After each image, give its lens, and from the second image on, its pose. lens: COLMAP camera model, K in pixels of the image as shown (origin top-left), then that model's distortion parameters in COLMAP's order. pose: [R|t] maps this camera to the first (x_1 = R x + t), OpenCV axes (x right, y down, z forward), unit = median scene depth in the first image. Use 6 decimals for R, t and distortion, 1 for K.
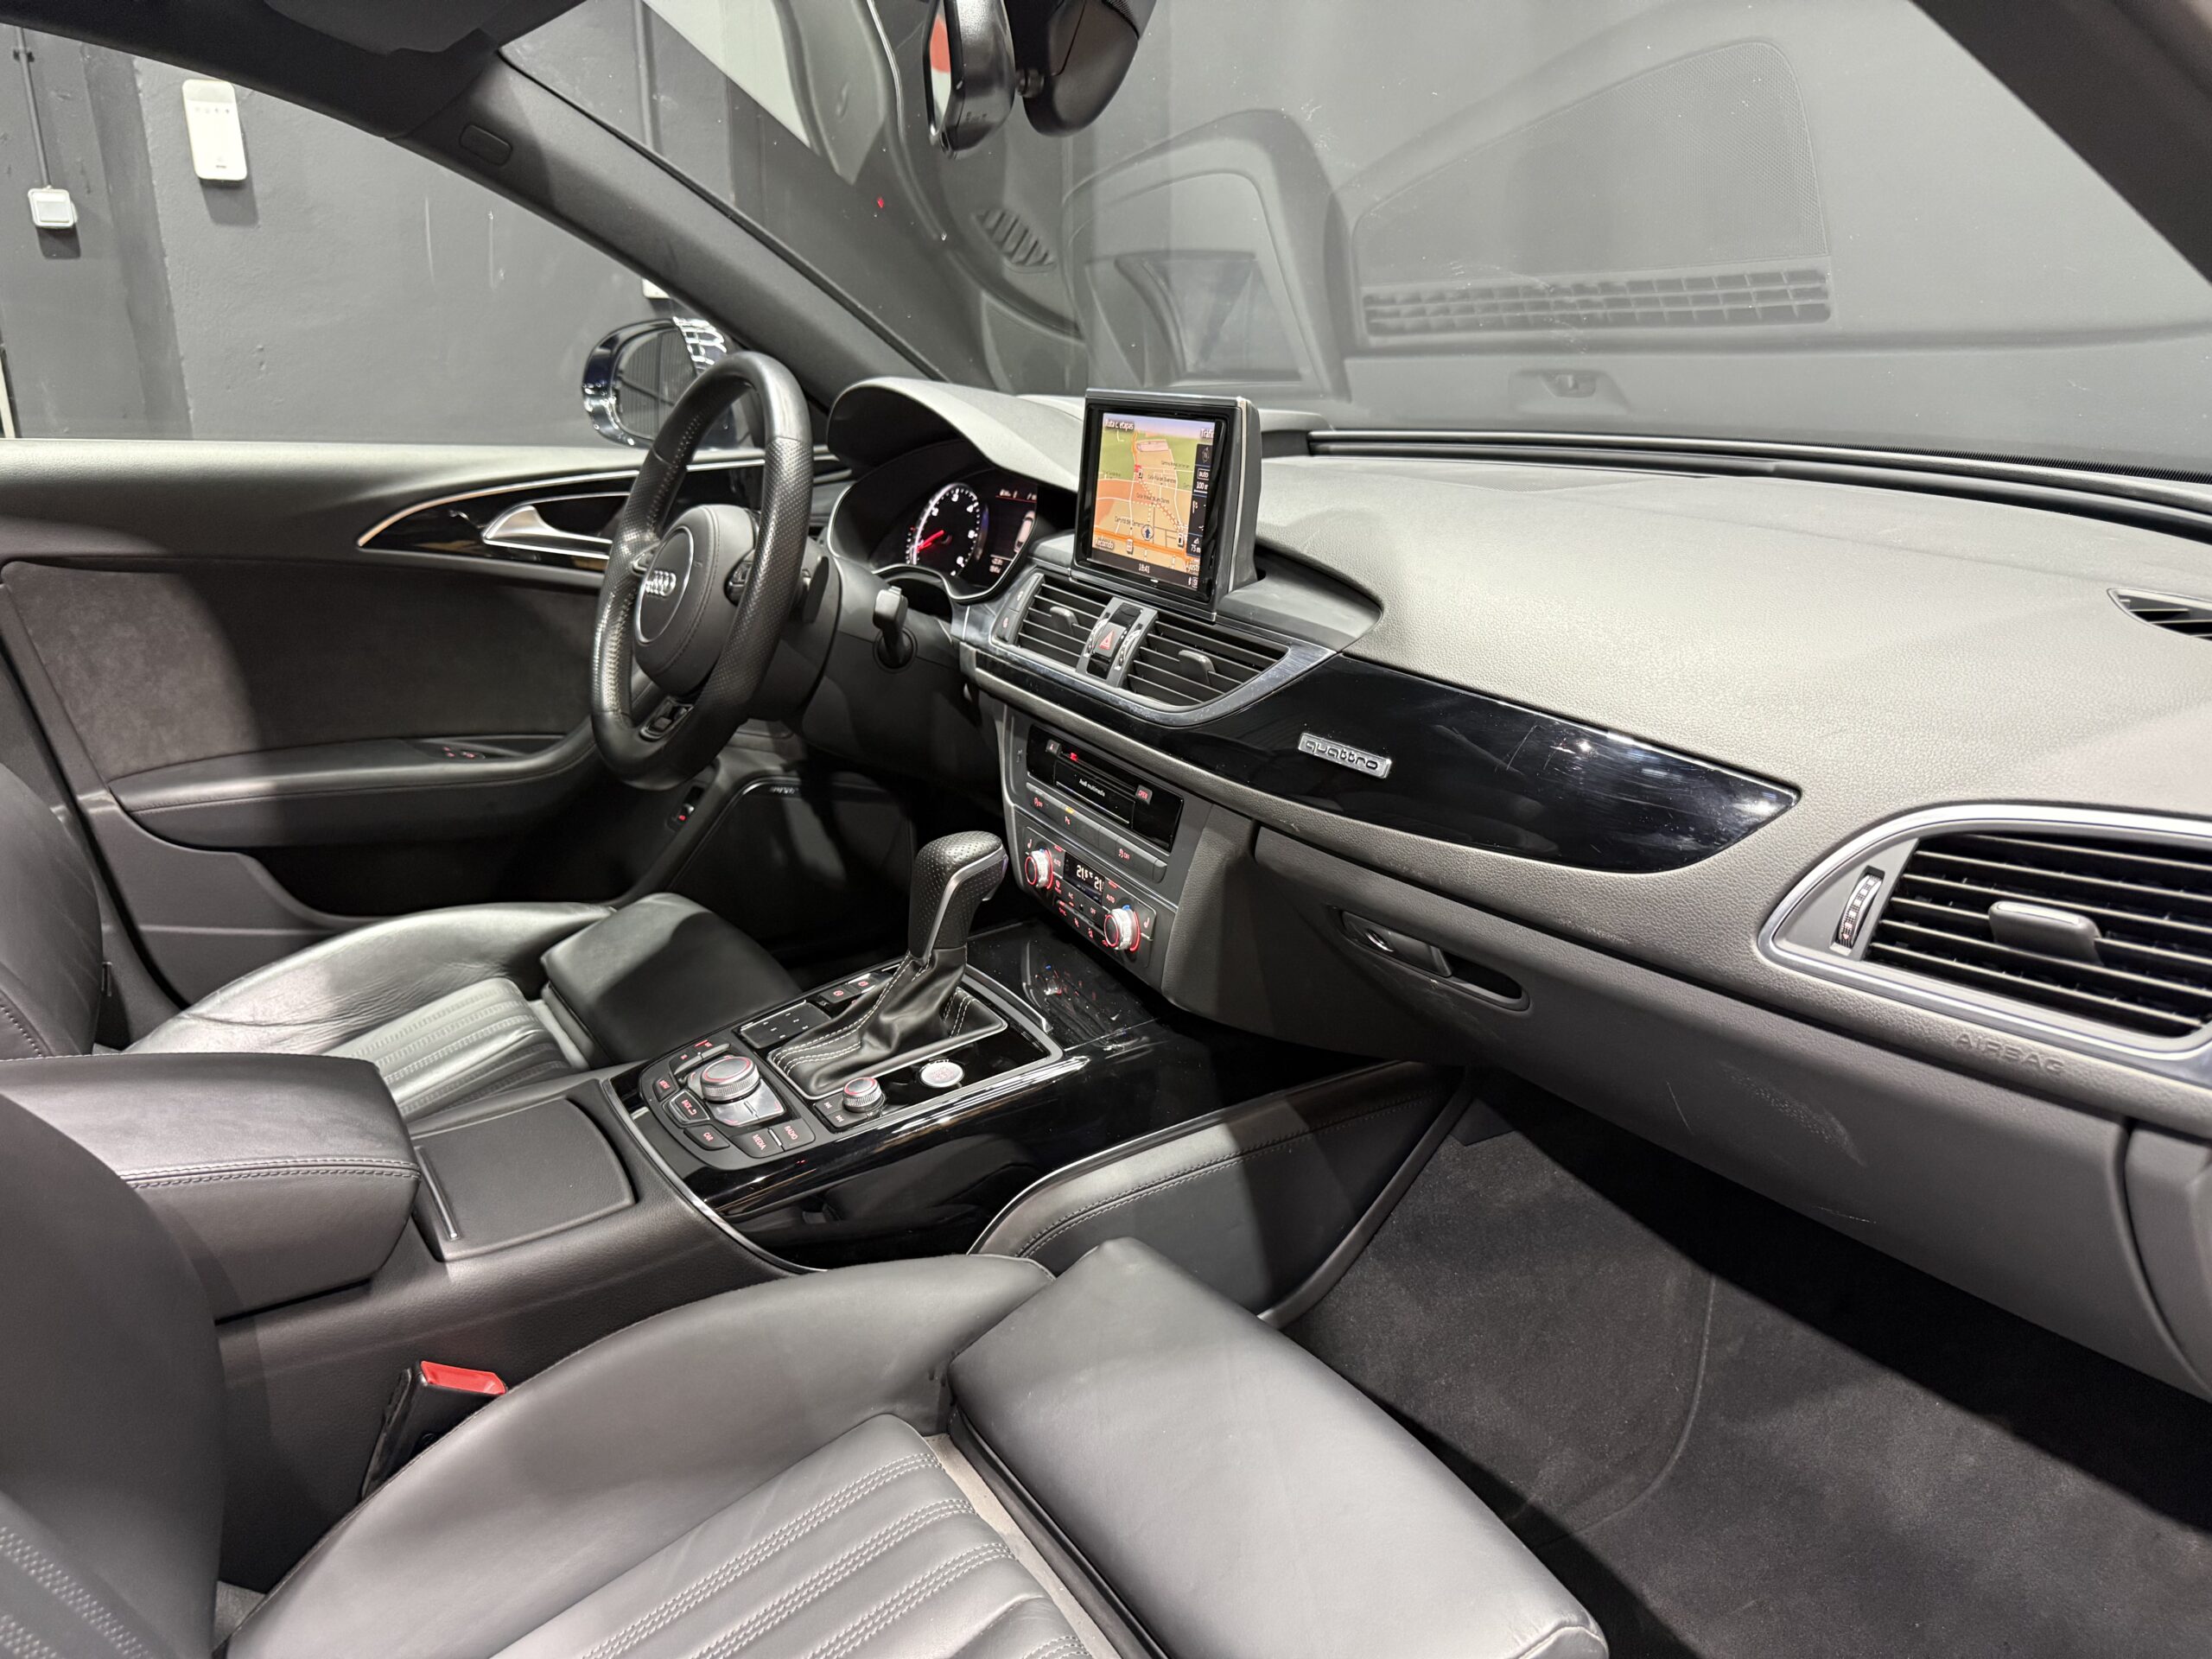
lens RADIAL K [[1581.5, 0, 1121.1], [0, 1581.5, 844.0], [0, 0, 1]] dist [0.124918, -0.218114]
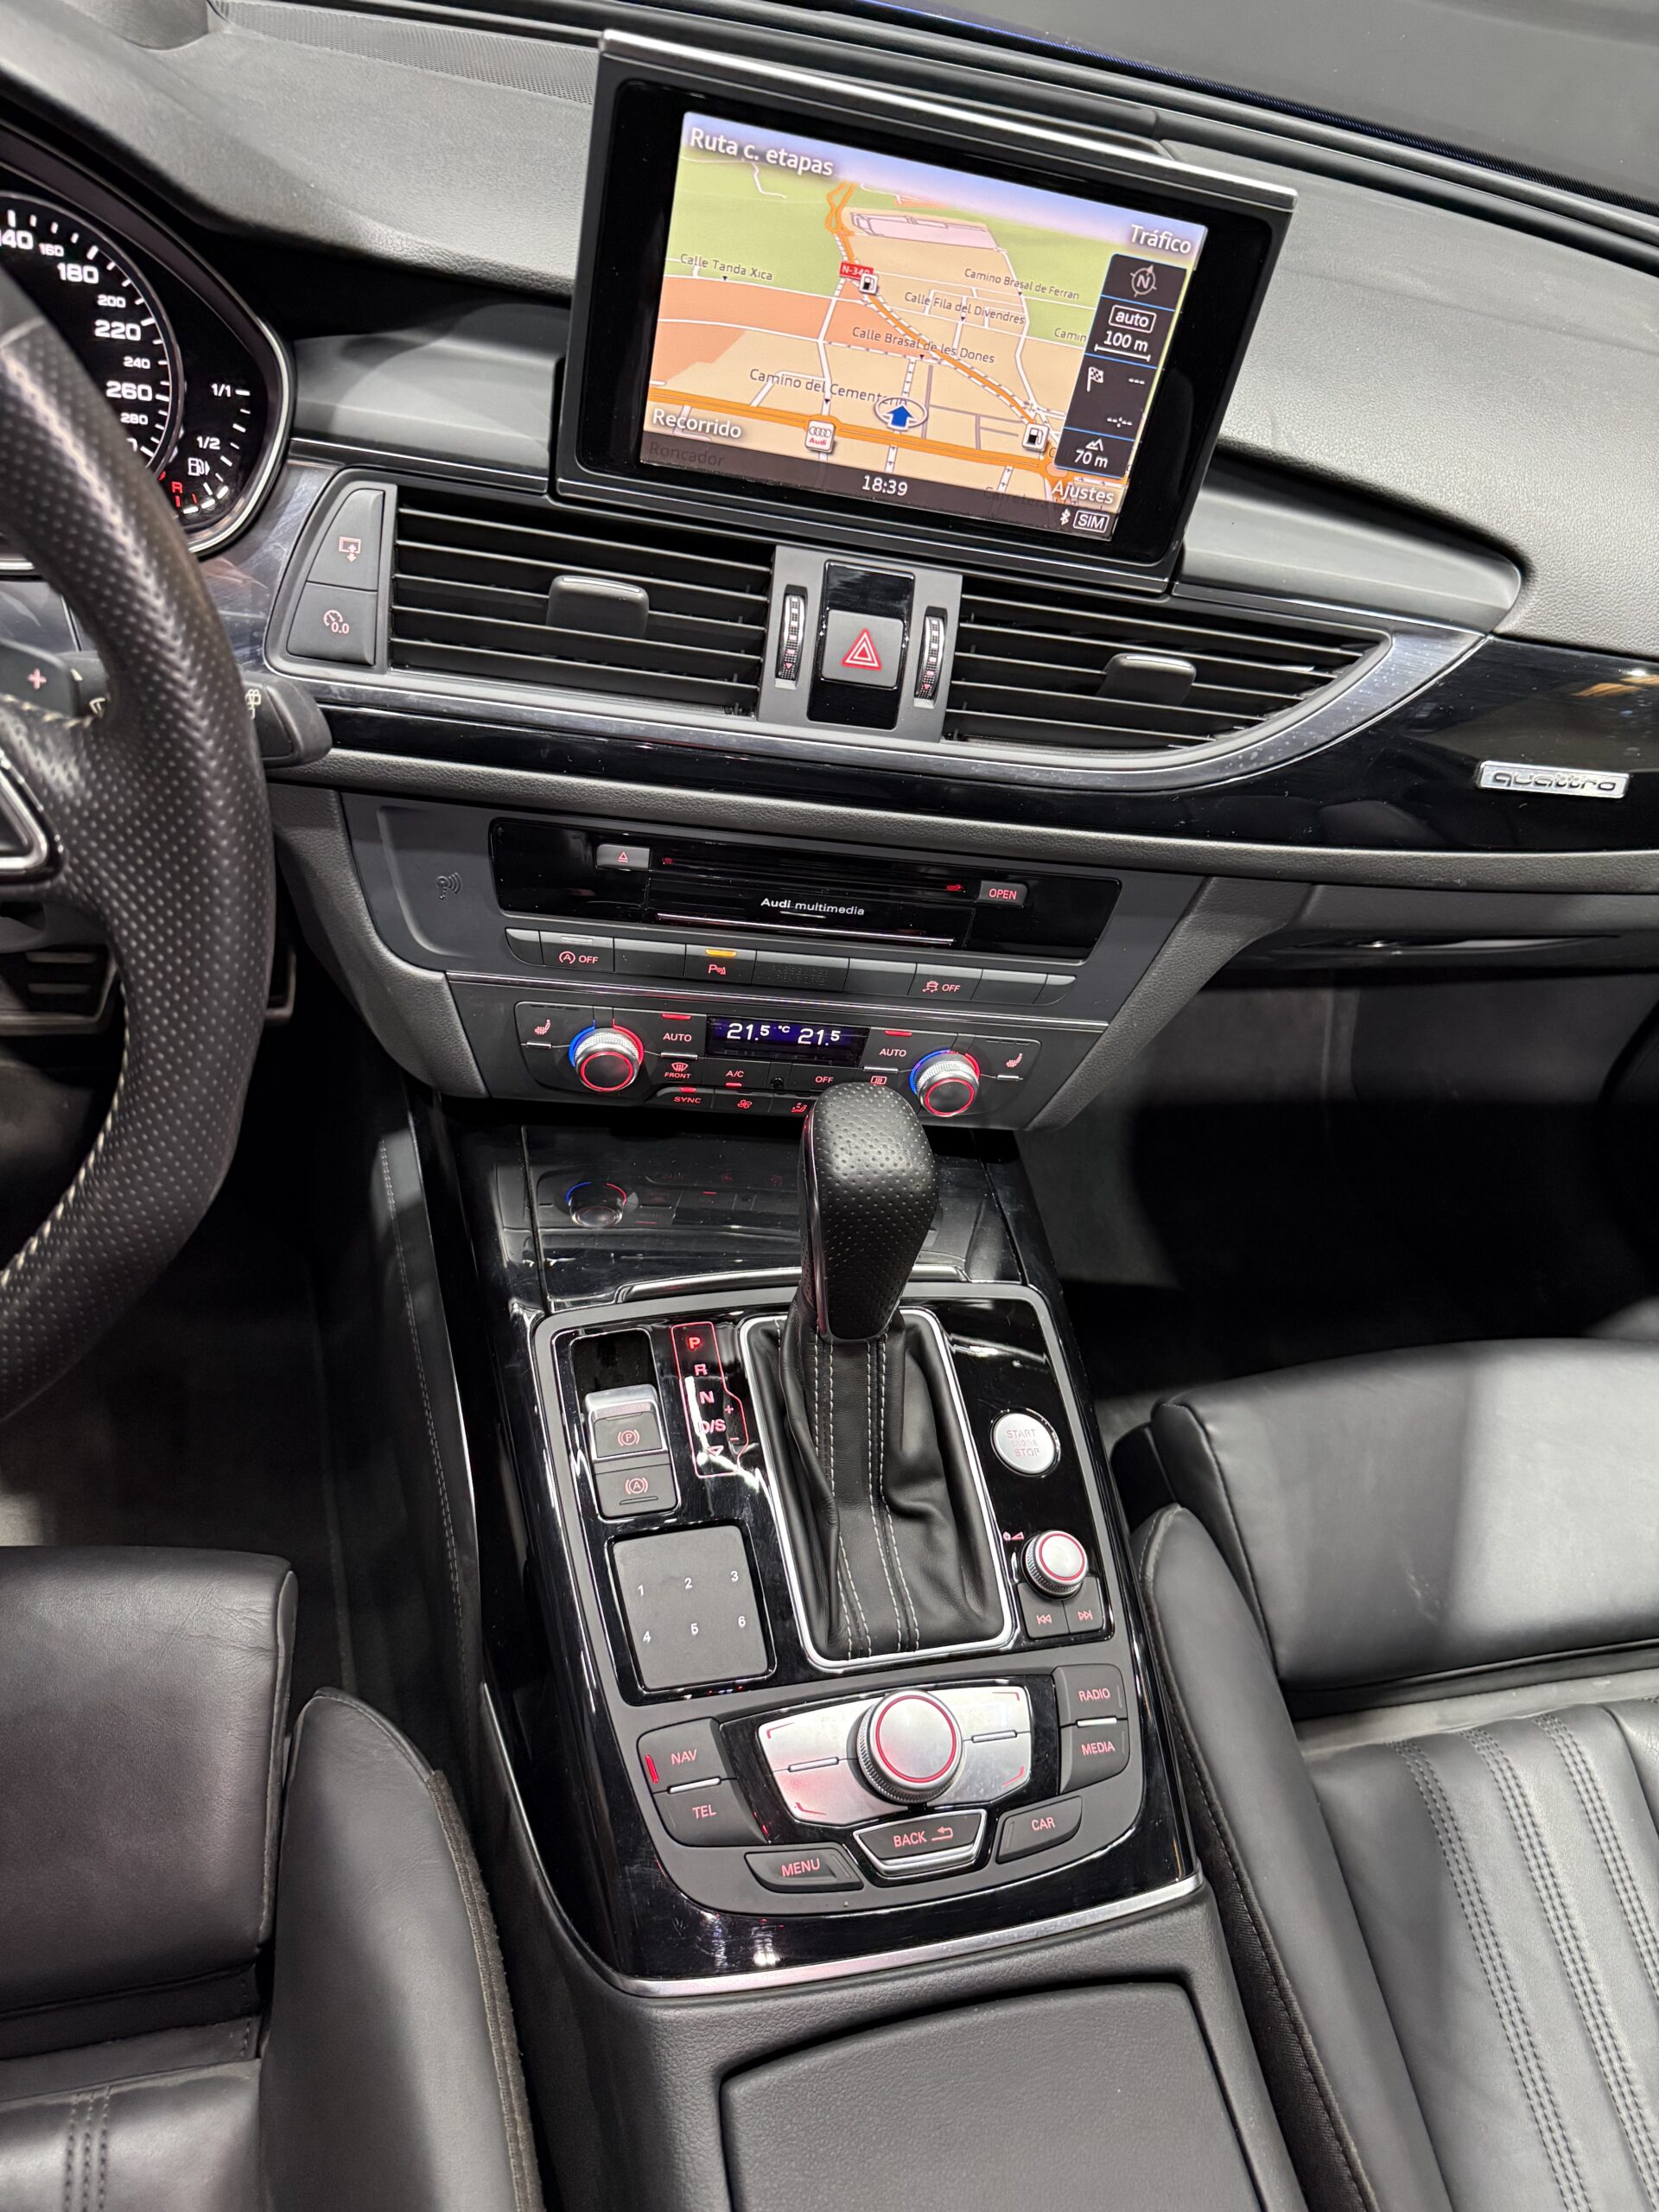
lens RADIAL K [[1568.7, 0, 821.2], [0, 1568.7, 1133.1], [0, 0, 1]] dist [0.033447, -0.042833]
pose [[0.317976, -0.605088, 0.729904, -0.478794], [0.080640, 0.784332, 0.615078, -0.318756], [-0.944663, -0.136720, 0.298193, 0.827266]]
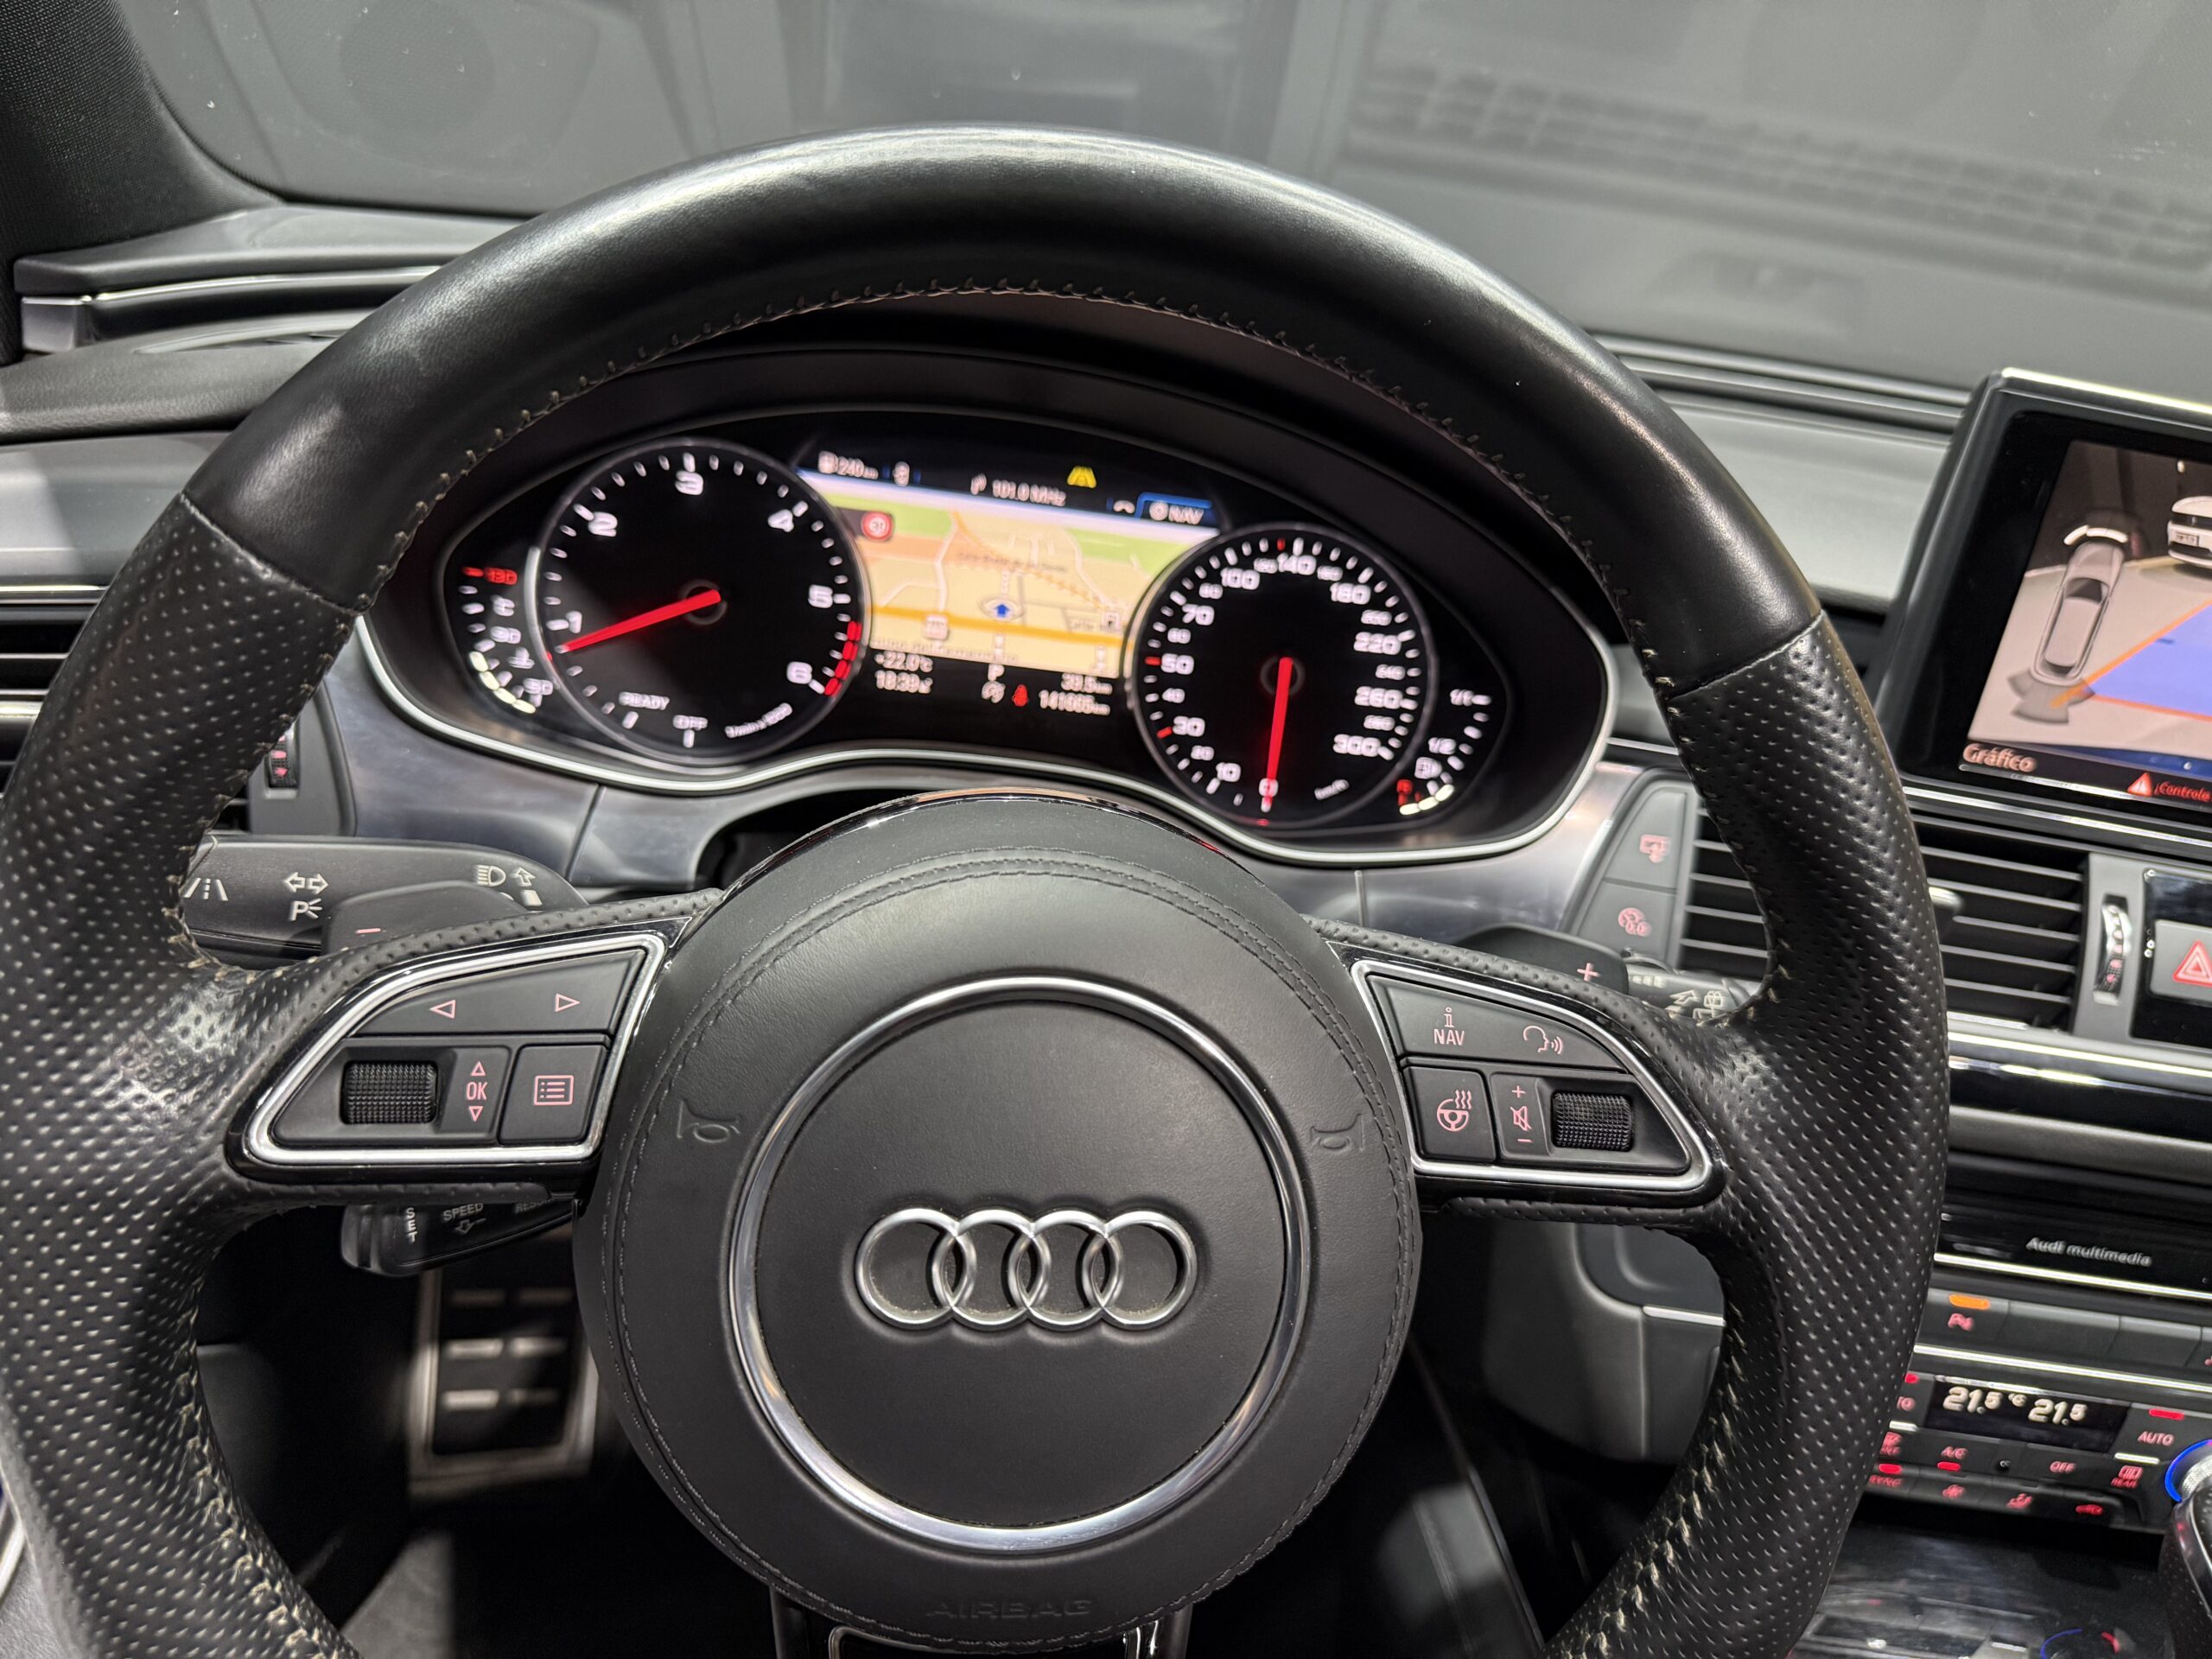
lens RADIAL K [[1609.5, 0, 1098.4], [0, 1609.5, 822.5], [0, 0, 1]] dist [0.002902, -0.002718]
pose [[0.438316, -0.289054, 0.851074, -0.528256], [0.101378, 0.956735, 0.272729, -0.324069], [-0.893086, -0.033261, 0.448656, 1.063155]]
